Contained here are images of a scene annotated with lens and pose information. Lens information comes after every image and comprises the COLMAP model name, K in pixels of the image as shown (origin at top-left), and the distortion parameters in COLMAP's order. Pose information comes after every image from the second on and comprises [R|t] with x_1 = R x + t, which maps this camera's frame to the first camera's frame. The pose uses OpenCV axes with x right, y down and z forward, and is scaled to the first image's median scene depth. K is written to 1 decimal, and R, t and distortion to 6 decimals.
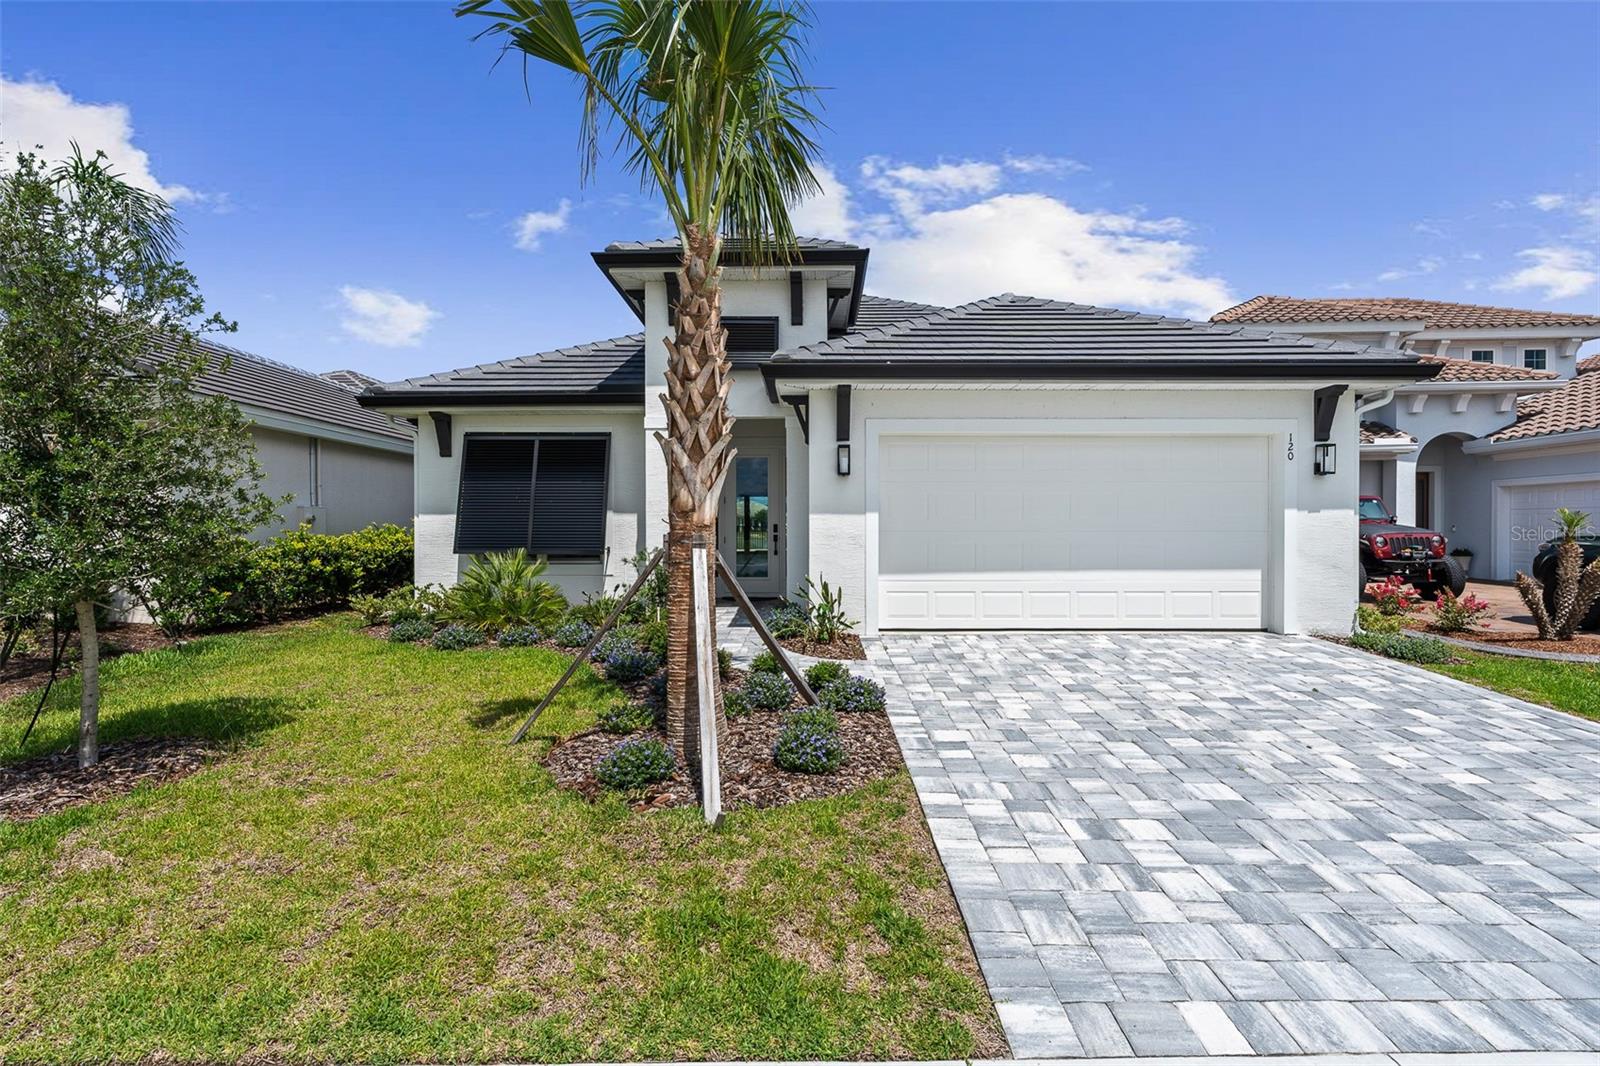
lens RADIAL K [[728.8, 0, 802.7], [0, 728.8, 518.6], [0, 0, 1]] dist [-0.004425, 0.001309]
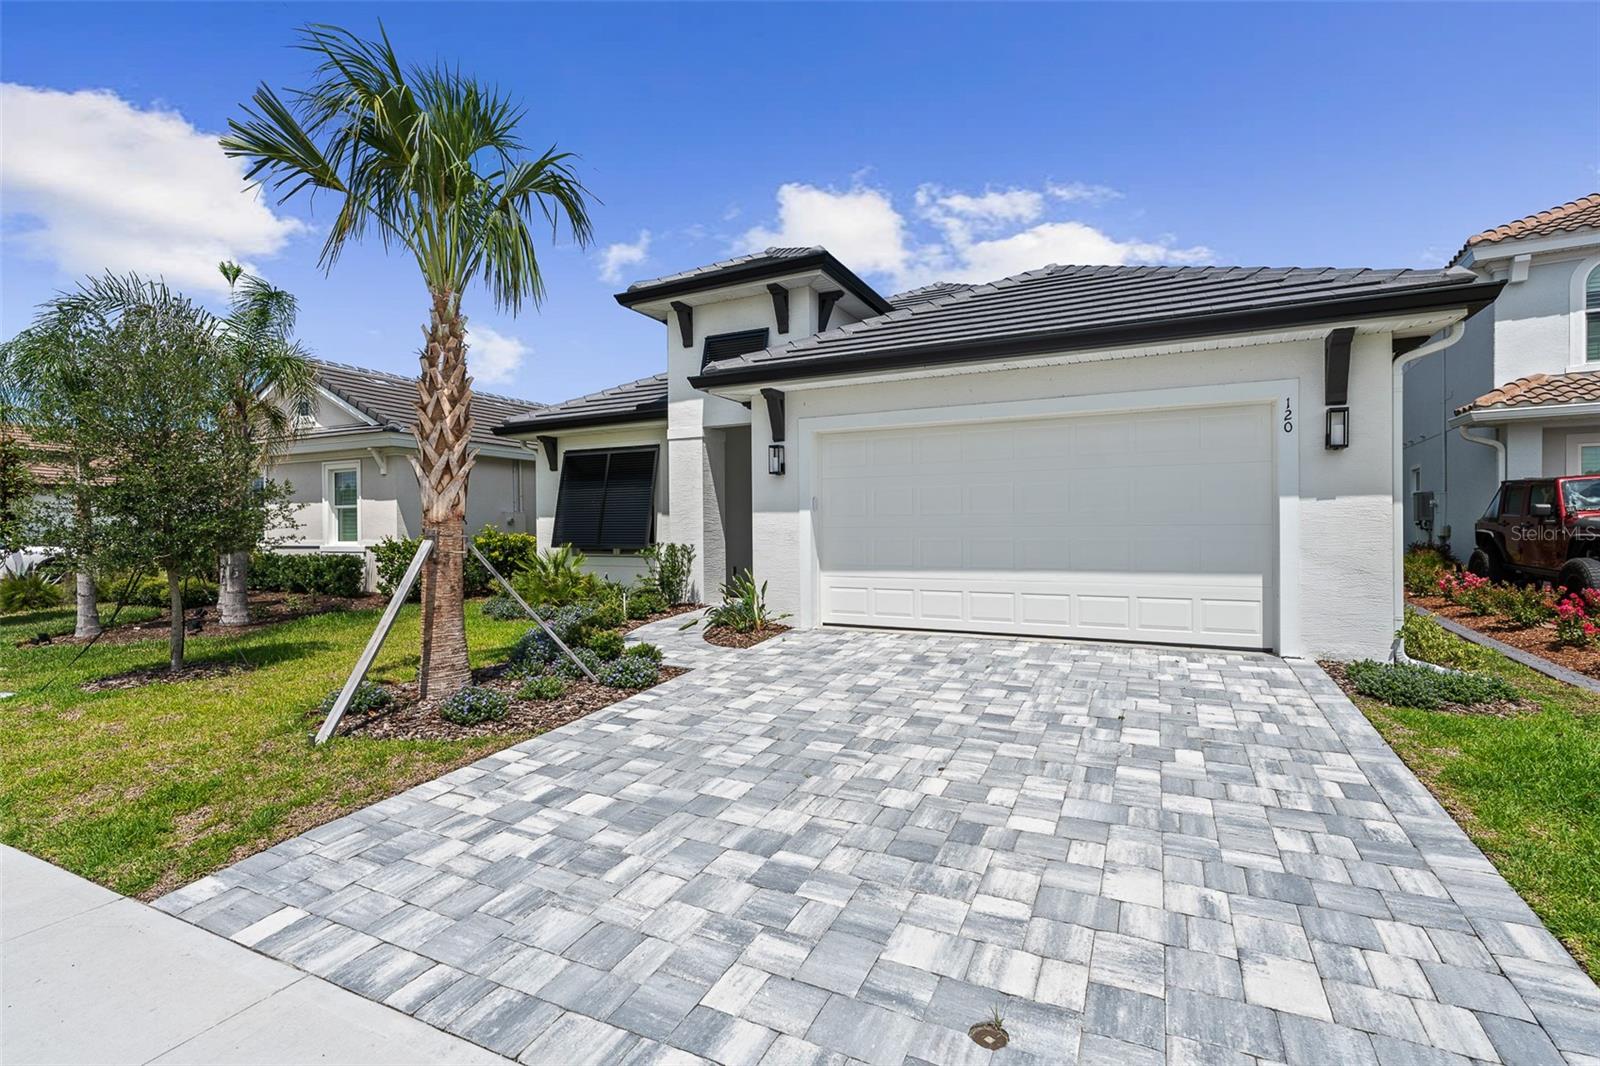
lens RADIAL K [[711.9, 0, 800.0], [0, 711.9, 533.0], [0, 0, 1]] dist [-0.000857, 0.000641]
pose [[0.898474, -0.001984, -0.439022, 0.980501], [0.011137, 0.999771, 0.018275, 0.011650], [0.438885, -0.021309, 0.898291, 0.167483]]
